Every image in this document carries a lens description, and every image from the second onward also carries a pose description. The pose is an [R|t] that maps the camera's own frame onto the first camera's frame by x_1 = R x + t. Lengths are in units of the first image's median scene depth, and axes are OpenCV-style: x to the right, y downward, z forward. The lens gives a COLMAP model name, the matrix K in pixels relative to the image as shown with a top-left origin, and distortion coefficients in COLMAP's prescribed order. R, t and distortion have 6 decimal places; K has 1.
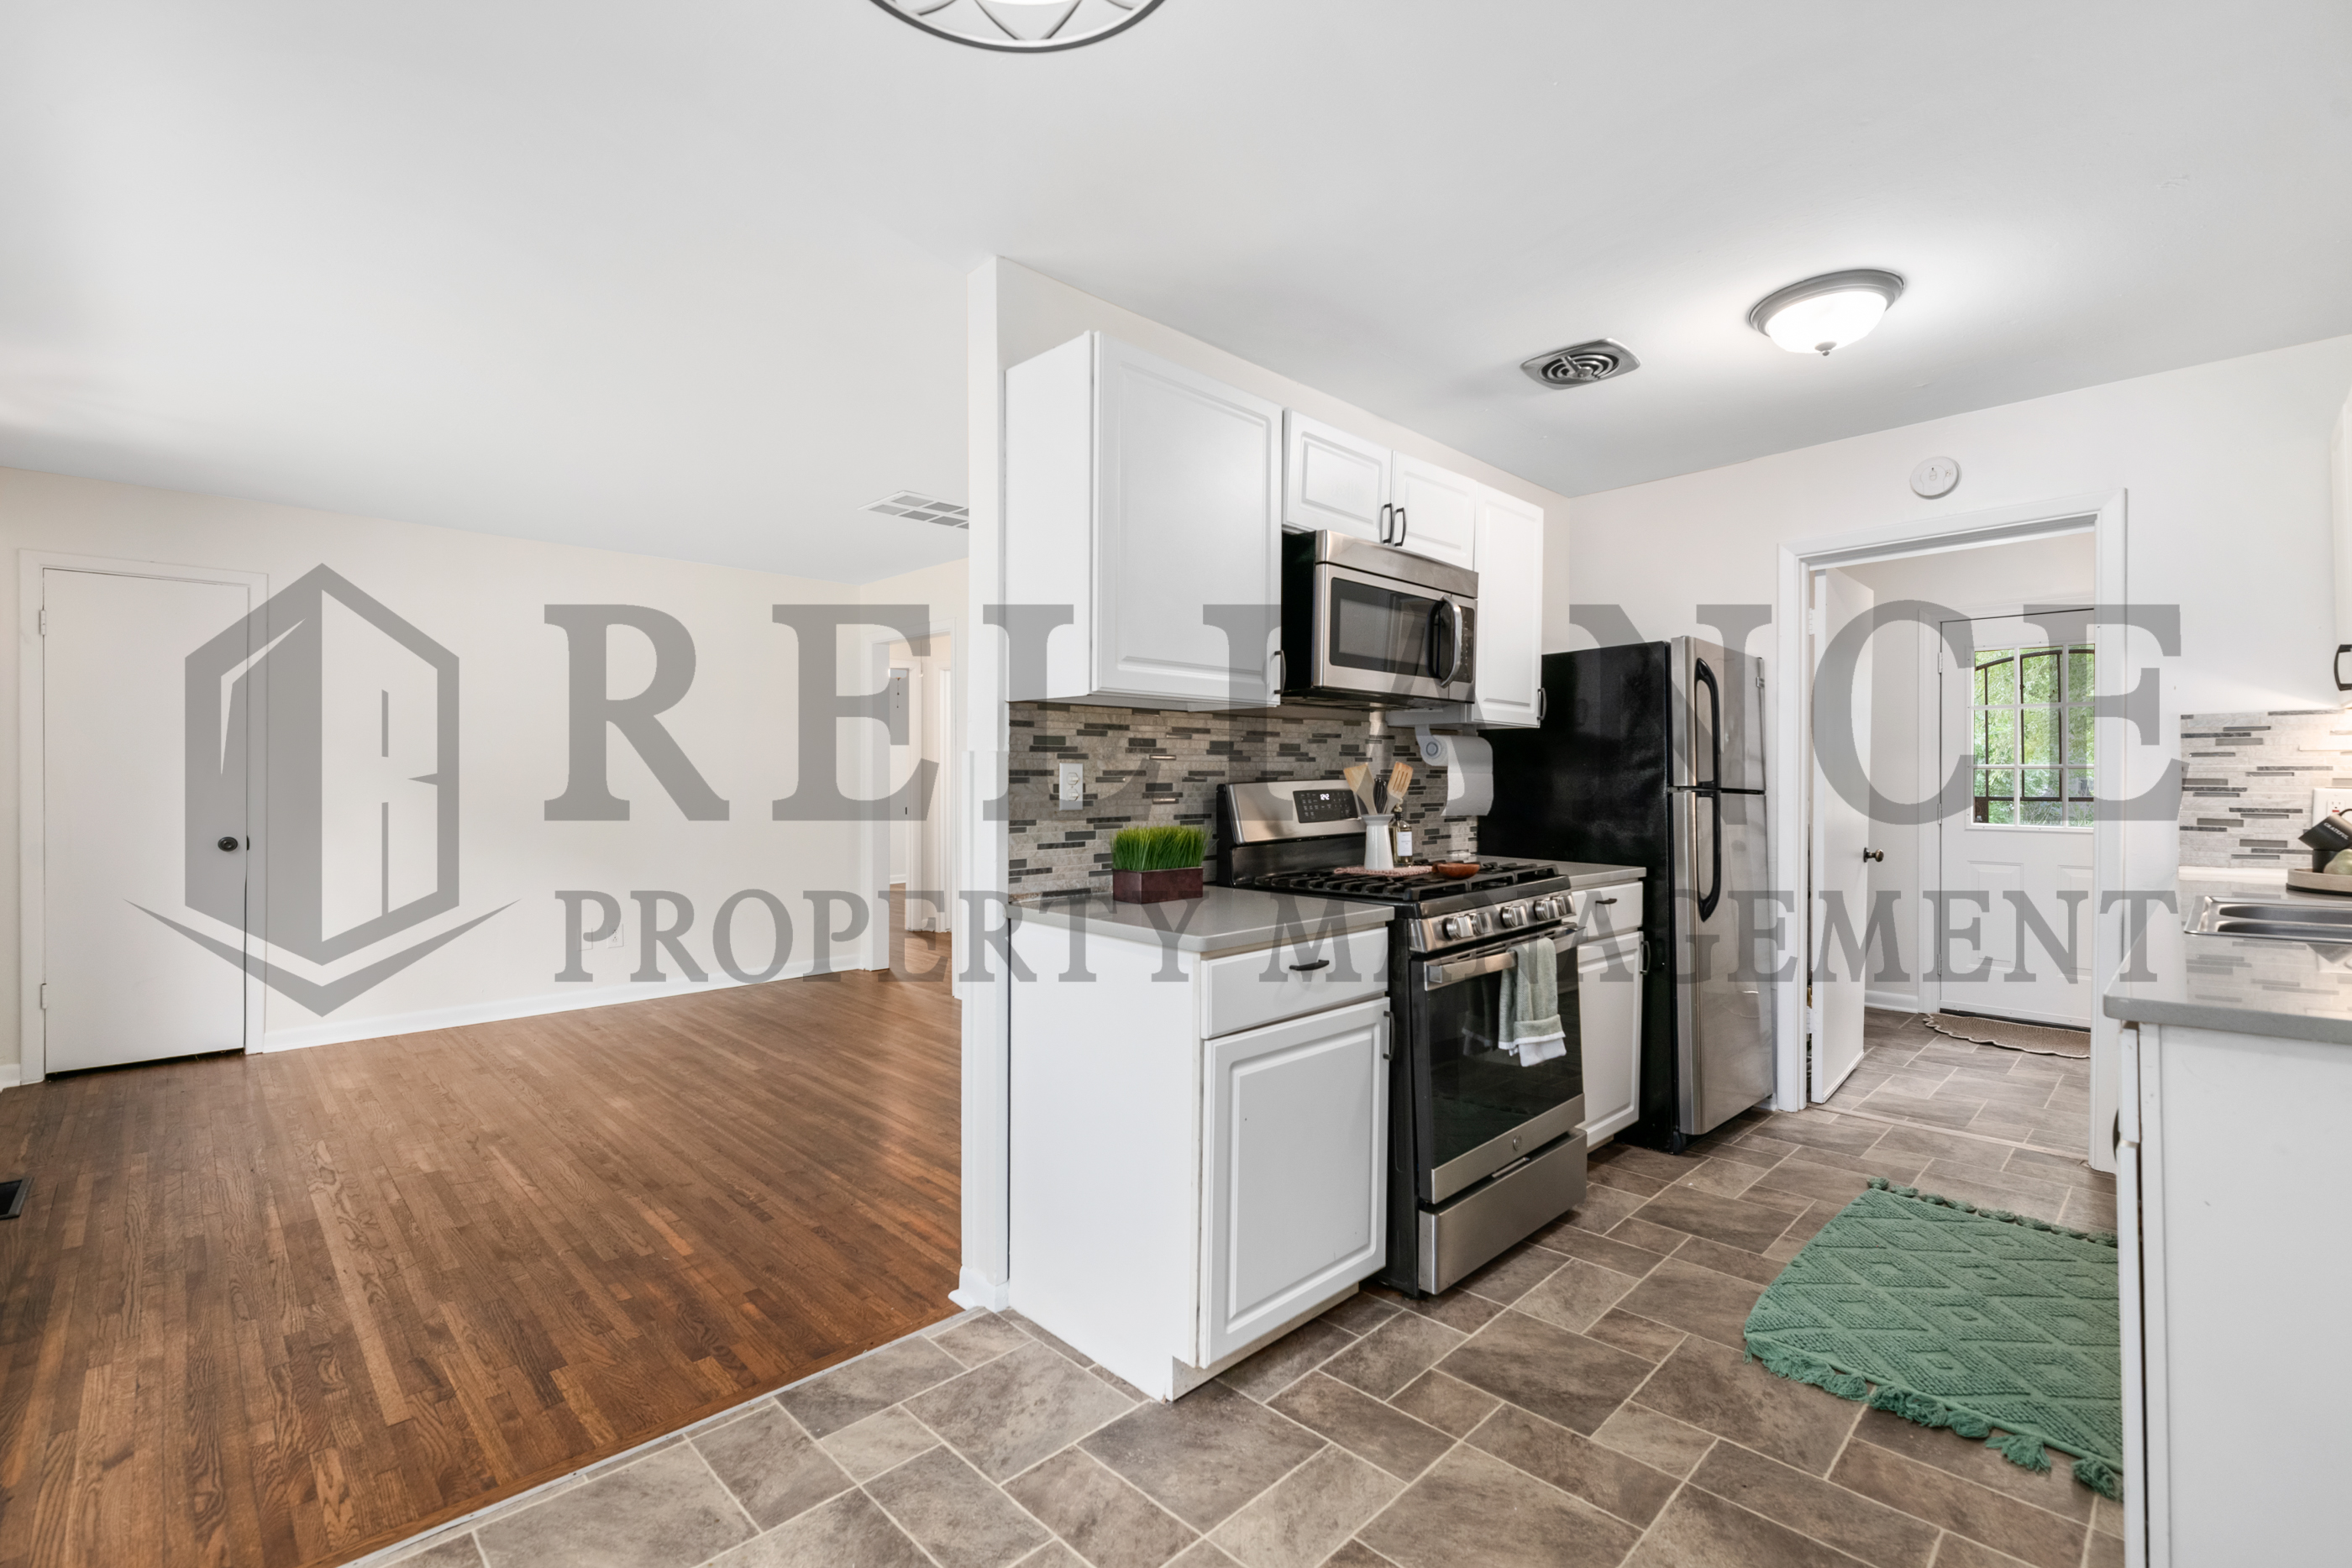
lens RADIAL K [[1029.3, 0, 1190.2], [0, 1029.3, 779.6], [0, 0, 1]] dist [-0.015730, -0.000669]
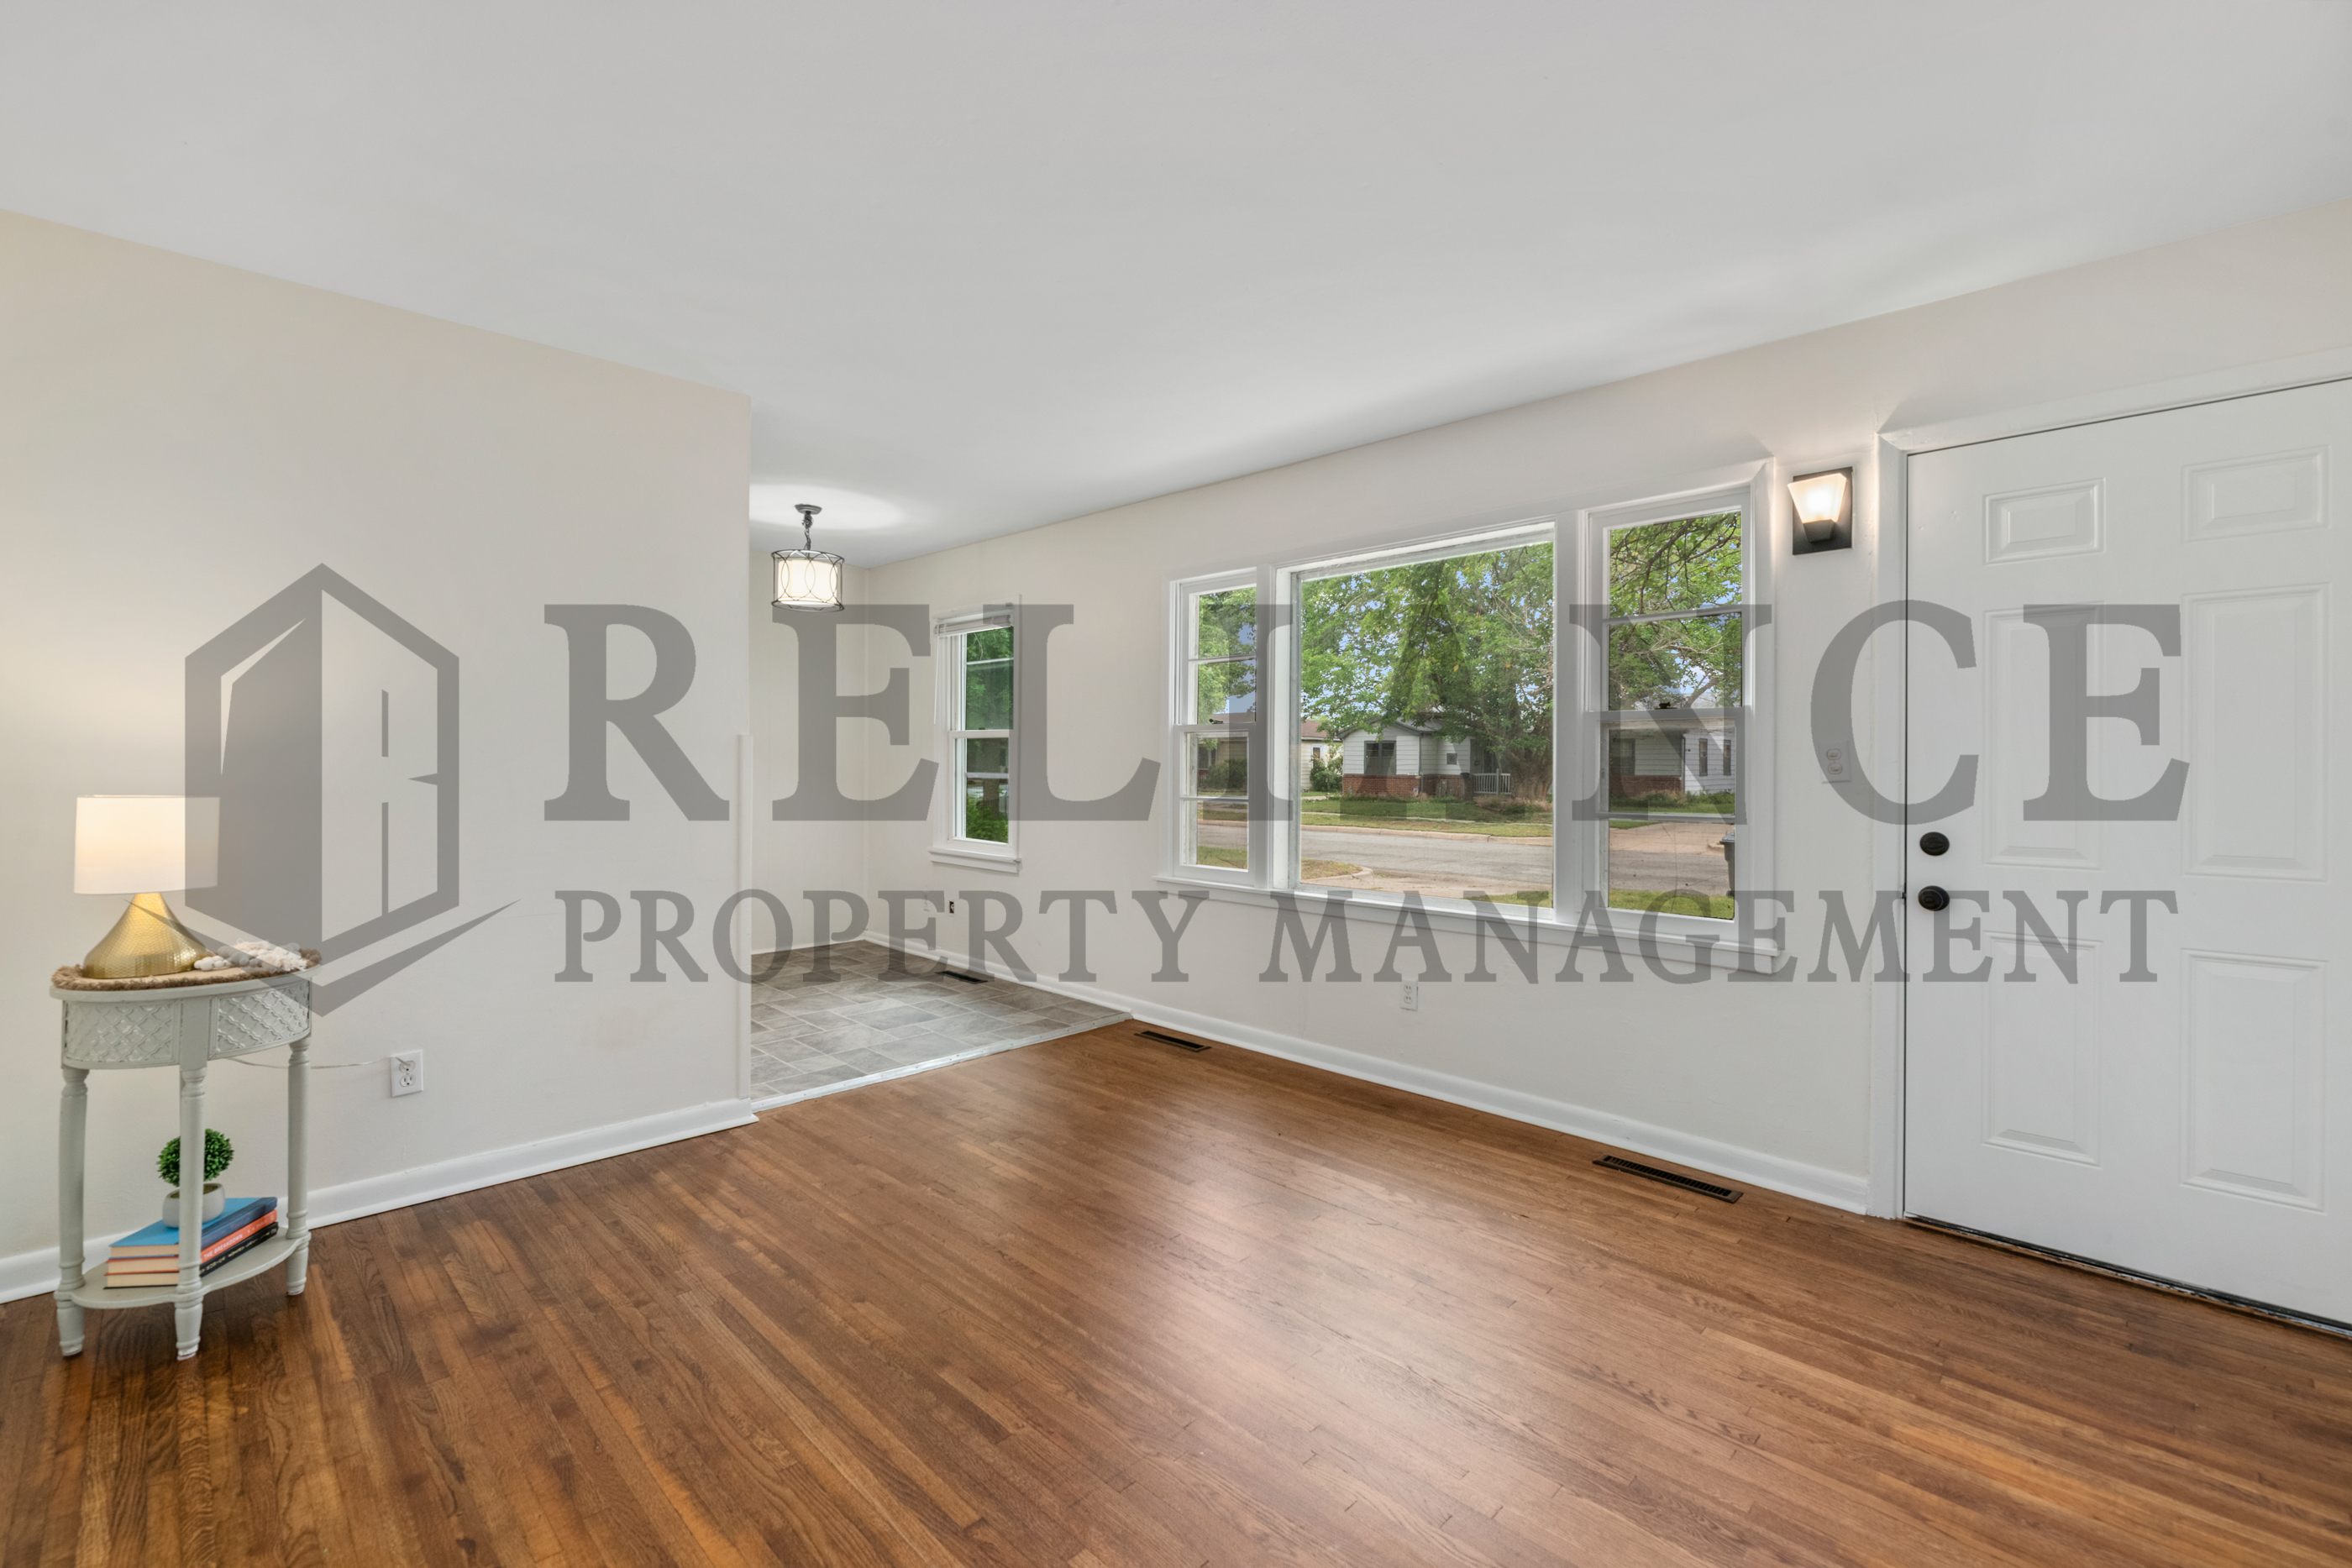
lens RADIAL K [[1007.0, 0, 1183.8], [0, 1007.0, 765.3], [0, 0, 1]] dist [-0.010381, 0.000187]
pose [[-0.999820, -0.013417, -0.013436, -0.546104], [-0.013474, 0.999901, 0.004165, 0.000868], [0.013379, 0.004345, -0.999901, 1.637619]]
